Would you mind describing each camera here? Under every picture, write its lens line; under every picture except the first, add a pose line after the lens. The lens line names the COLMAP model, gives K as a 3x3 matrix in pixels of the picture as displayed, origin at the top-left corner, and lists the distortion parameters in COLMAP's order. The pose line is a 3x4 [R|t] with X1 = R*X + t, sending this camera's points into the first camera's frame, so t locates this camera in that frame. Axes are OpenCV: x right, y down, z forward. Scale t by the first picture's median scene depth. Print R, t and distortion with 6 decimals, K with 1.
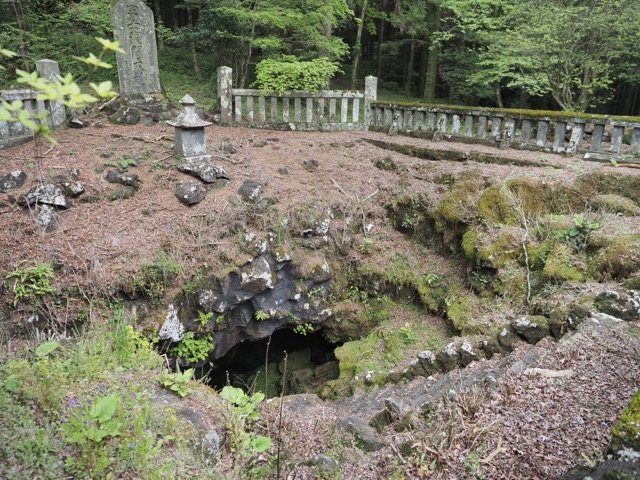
lens RADIAL K [[462.6, 0, 322.5], [0, 462.6, 239.7], [0, 0, 1]] dist [-0.003554, 0.000349]
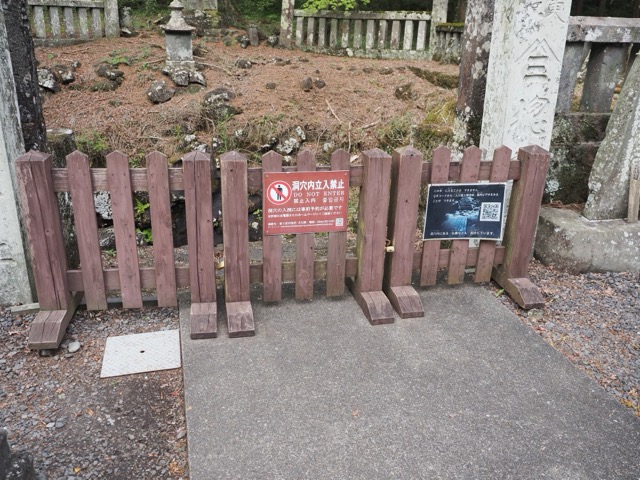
lens RADIAL K [[546.7, 0, 320.5], [0, 546.7, 241.0], [0, 0, 1]] dist [0.009145, -0.007505]
pose [[0.875508, 0.185968, -0.445983, 0.437396], [-0.176235, 0.982289, 0.063631, 0.058451], [0.449918, 0.022888, 0.892777, 0.036248]]
